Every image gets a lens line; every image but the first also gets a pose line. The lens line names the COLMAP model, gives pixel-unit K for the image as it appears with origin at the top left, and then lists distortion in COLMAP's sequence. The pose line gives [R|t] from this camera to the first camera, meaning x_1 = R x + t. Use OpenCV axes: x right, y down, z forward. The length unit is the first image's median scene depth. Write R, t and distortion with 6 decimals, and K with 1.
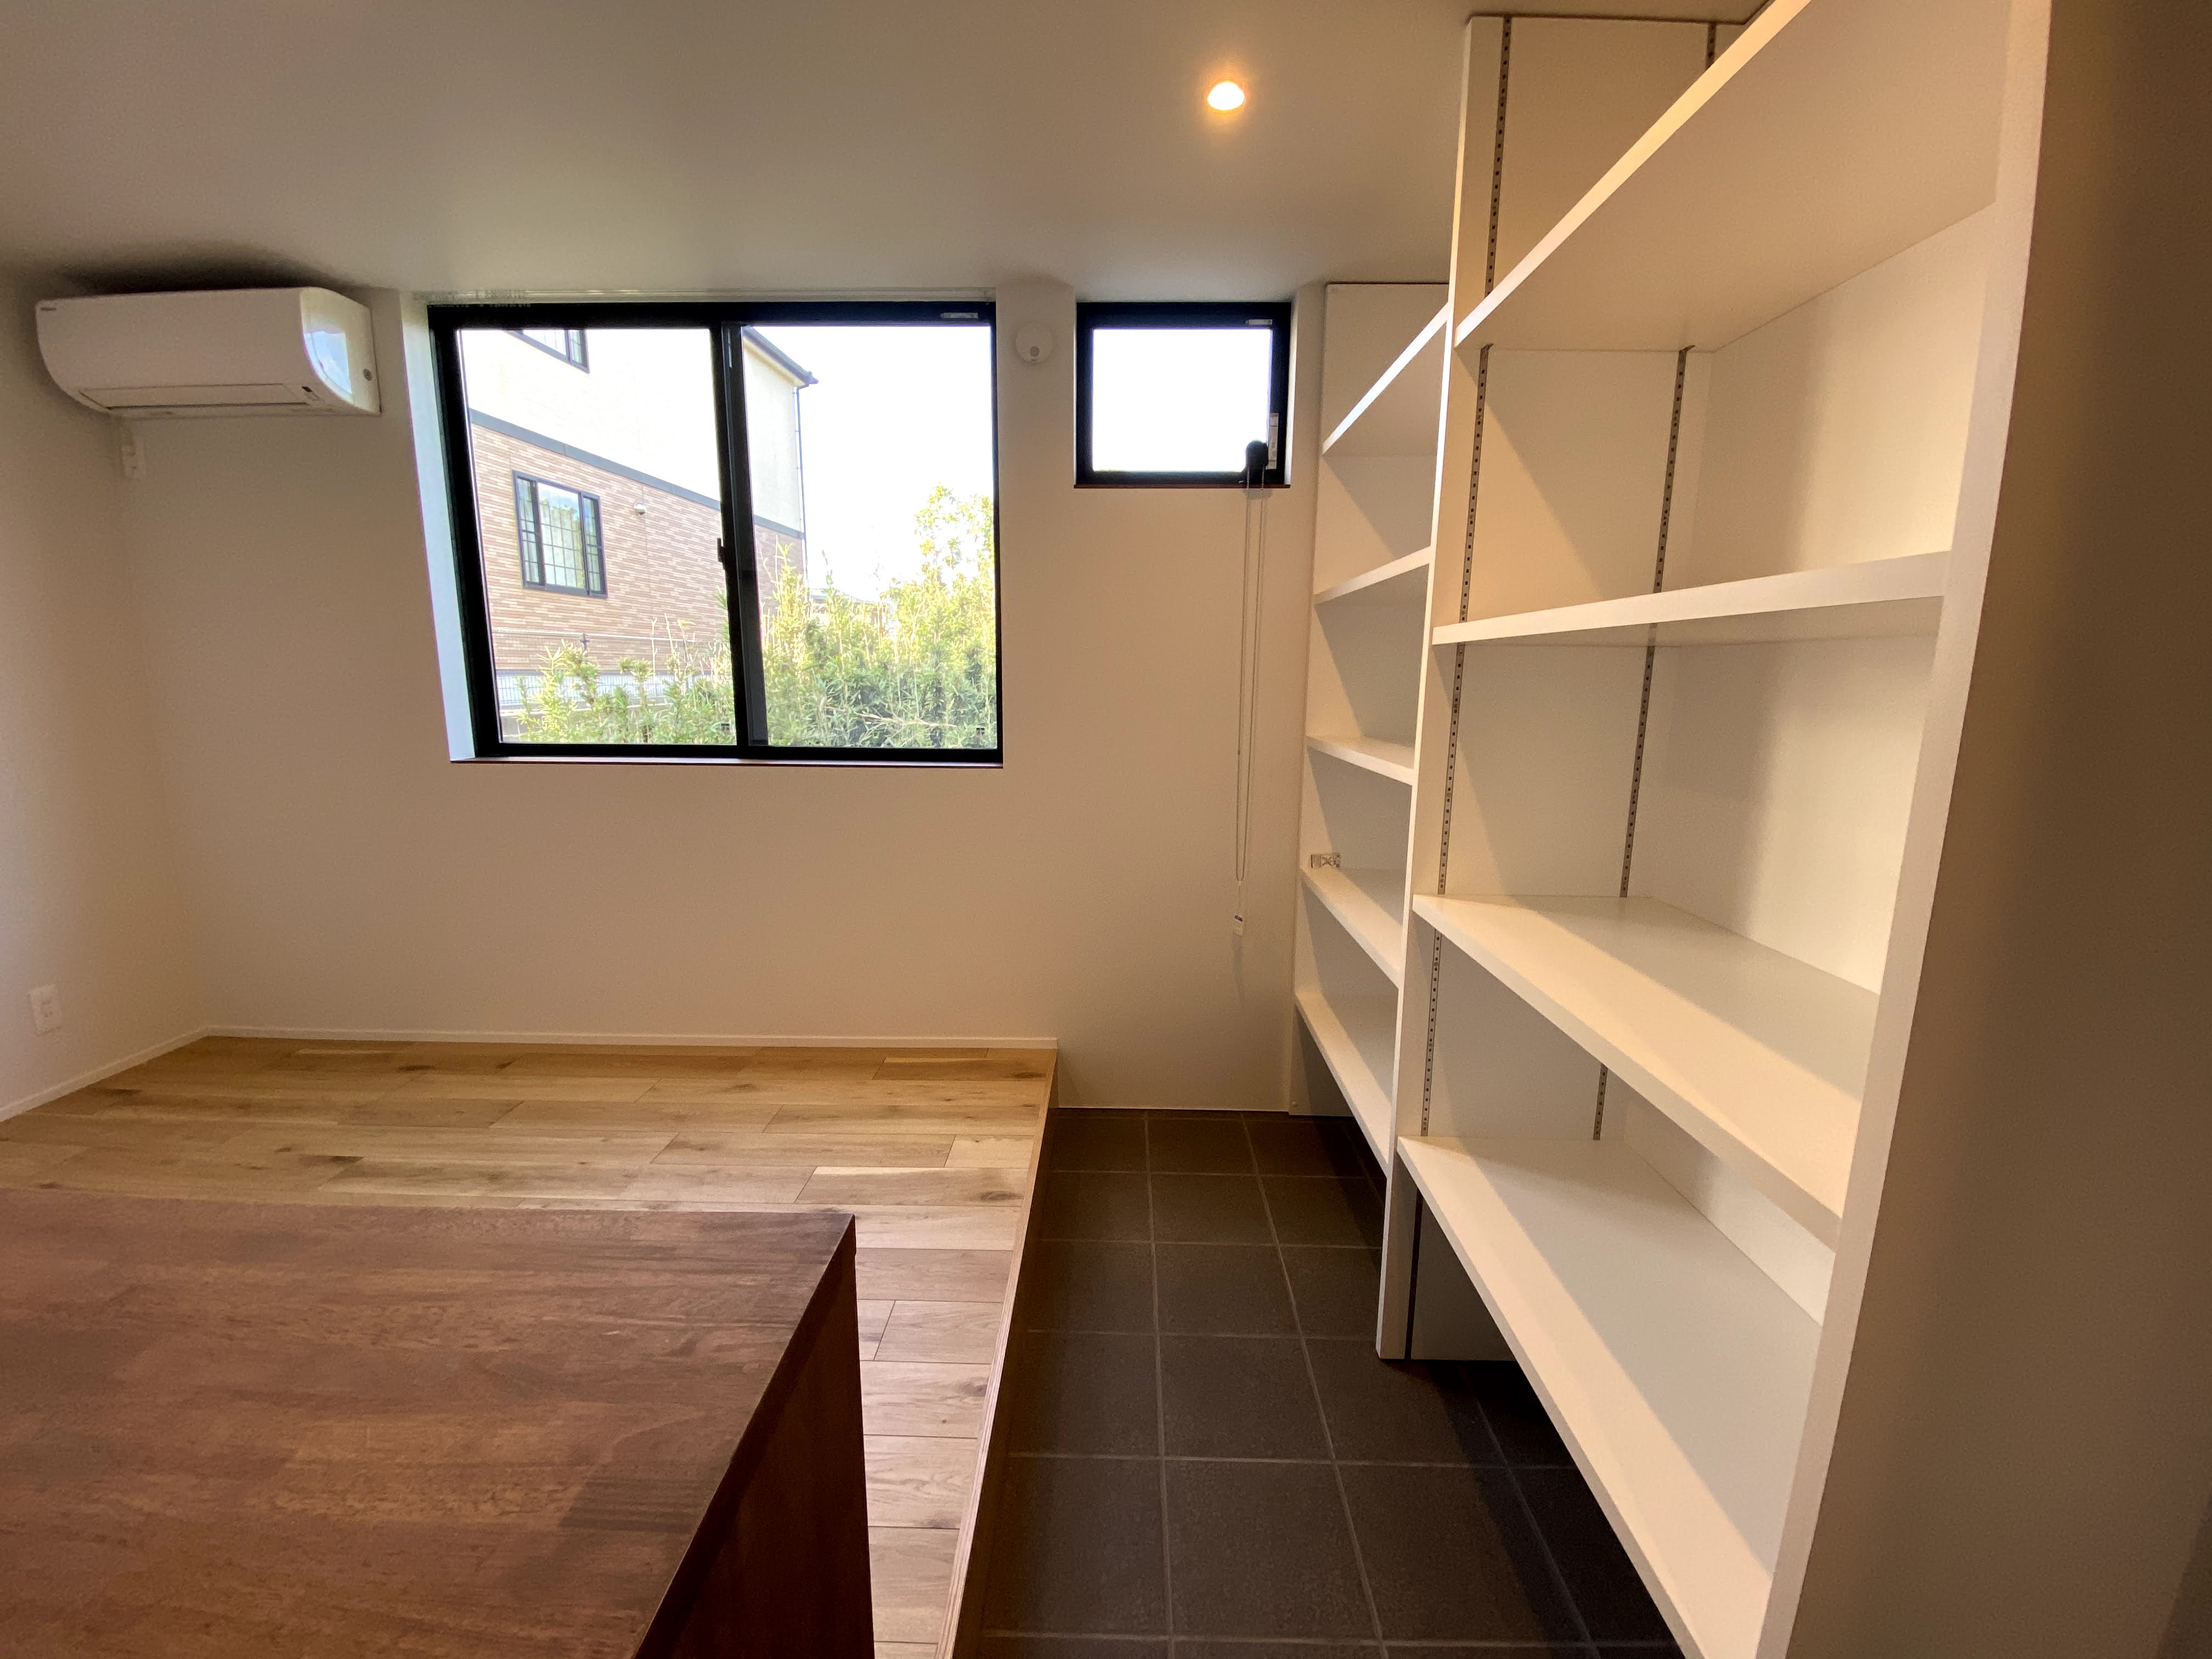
lens RADIAL K [[903.9, 0, 1106.0], [0, 903.9, 829.5], [0, 0, 1]] dist [0.000320, 0.000006]
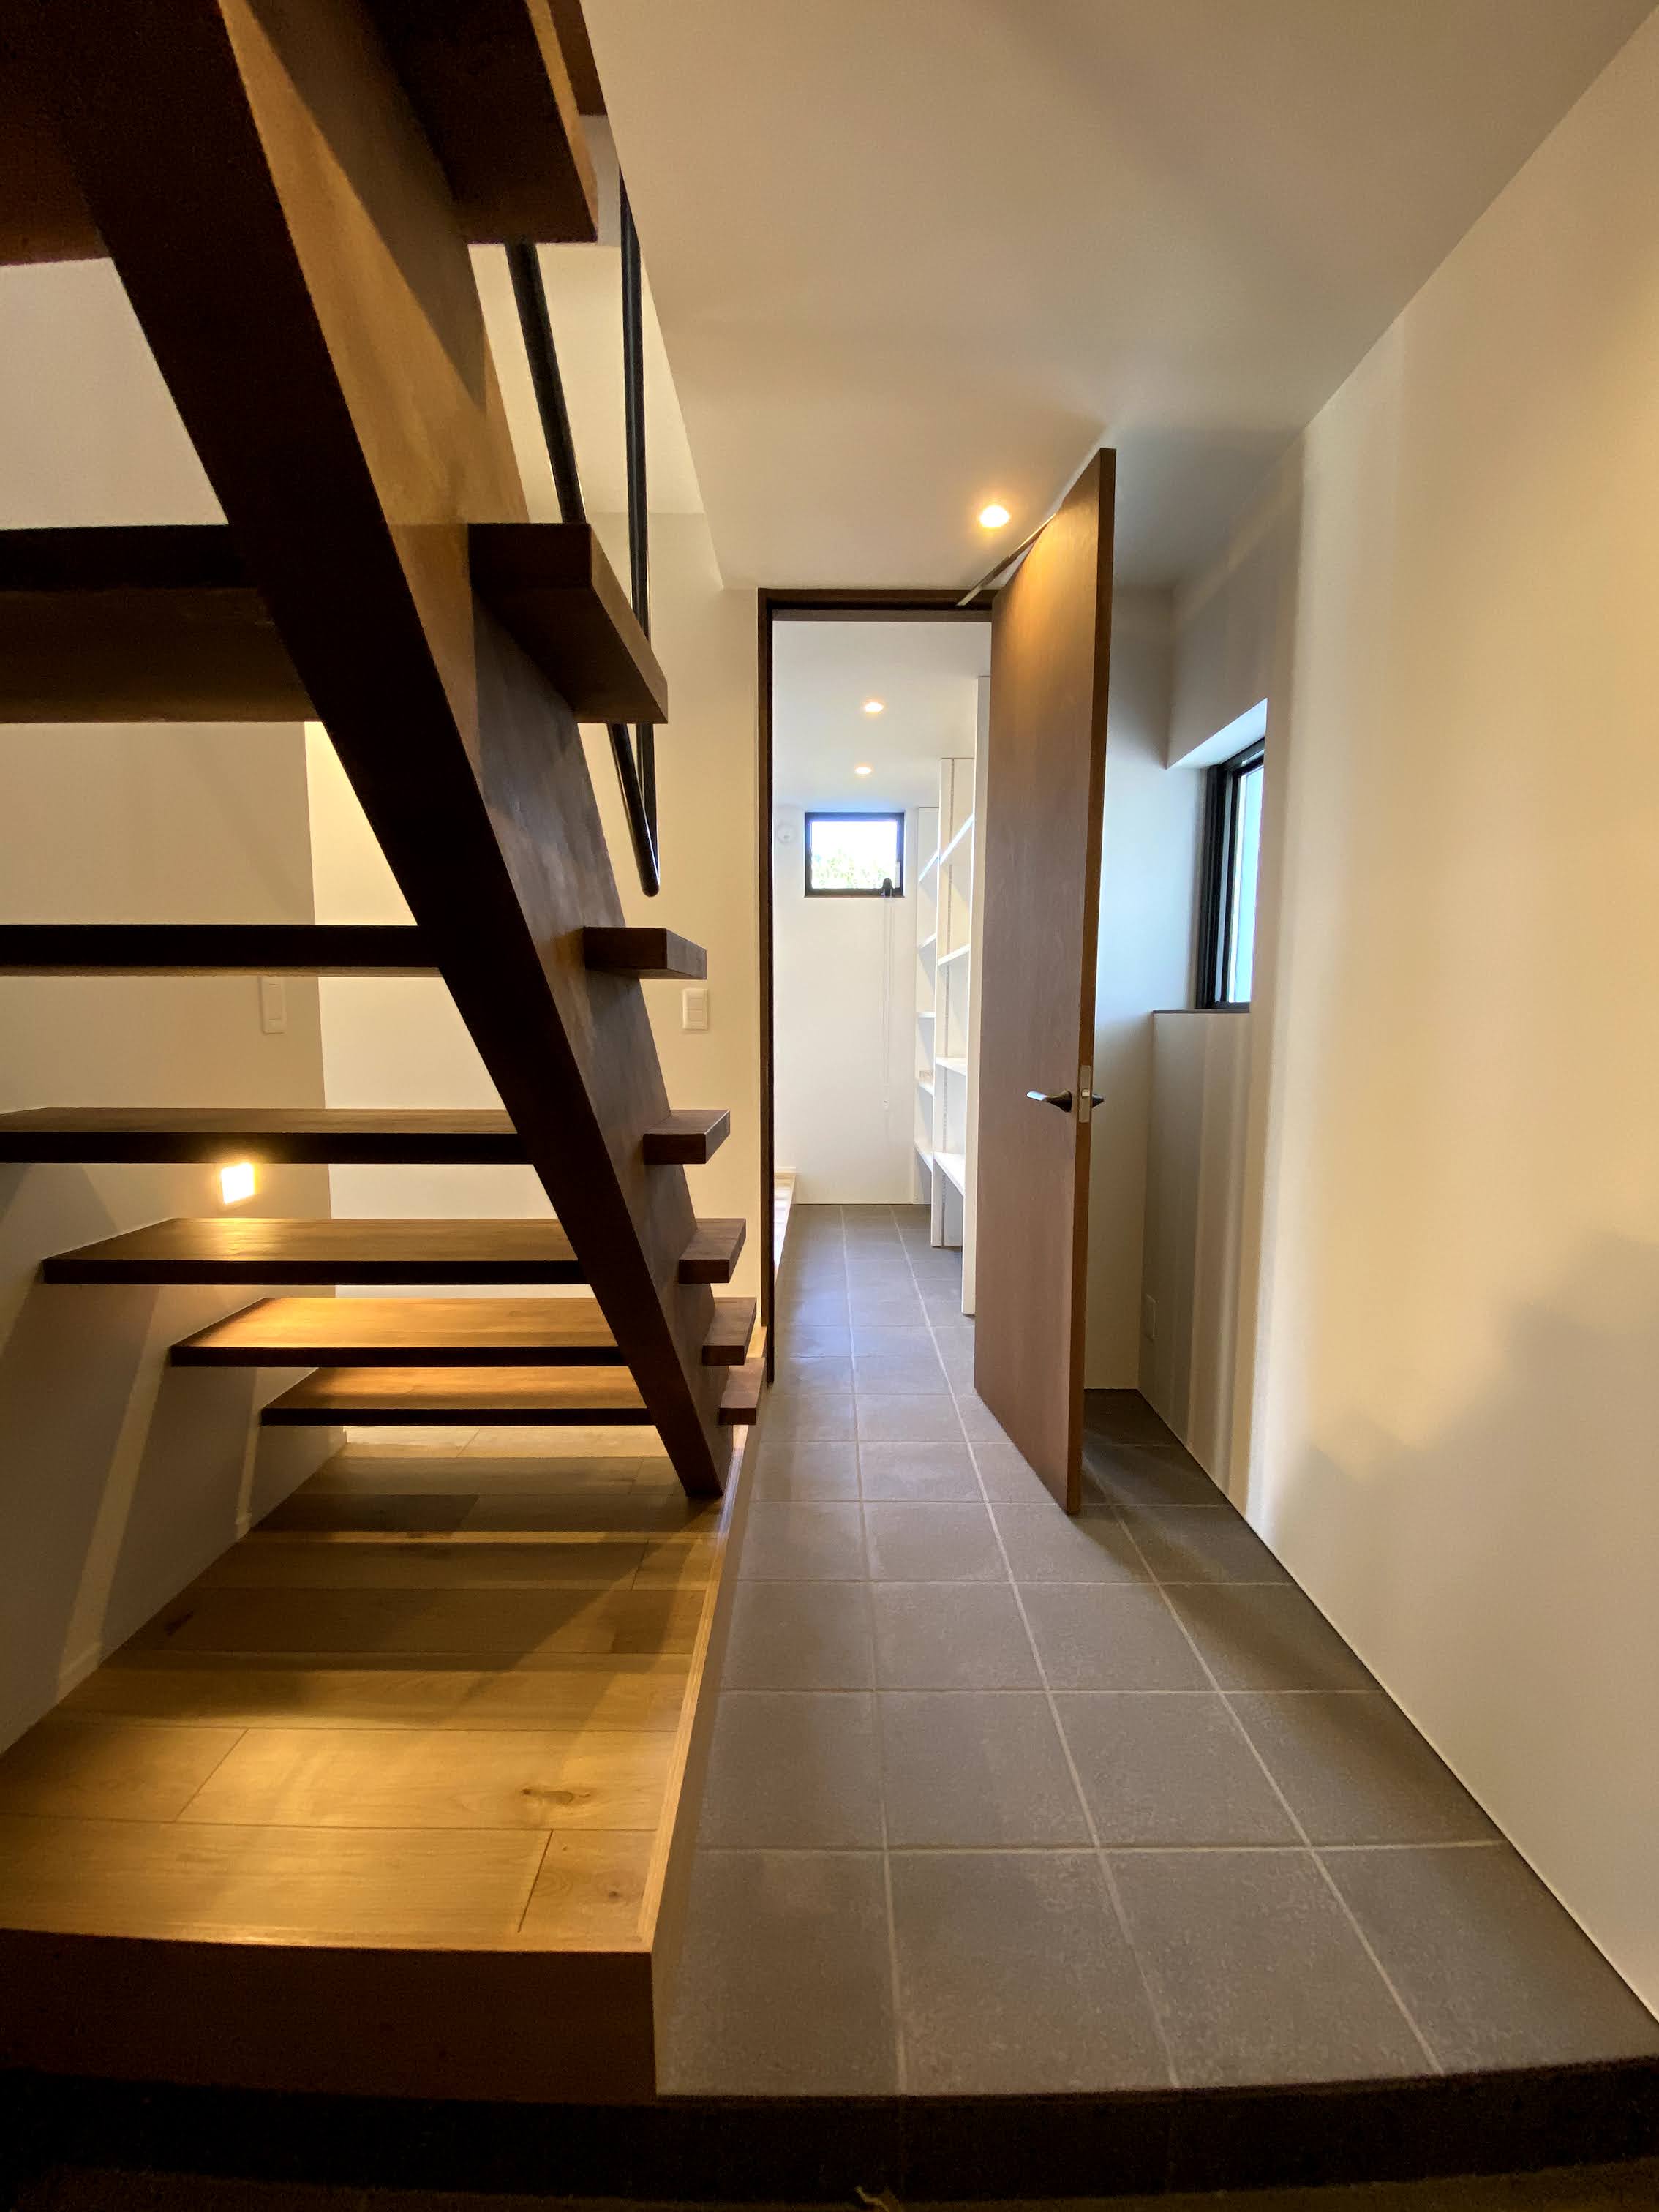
lens RADIAL K [[903.9, 0, 829.5], [0, 903.9, 1106.0], [0, 0, 1]] dist [0.000320, 0.000006]
pose [[0.999853, -0.010627, 0.013458, -0.010060], [0.011517, 0.997623, -0.067939, 0.263382], [-0.012704, 0.068084, 0.997599, -1.115877]]
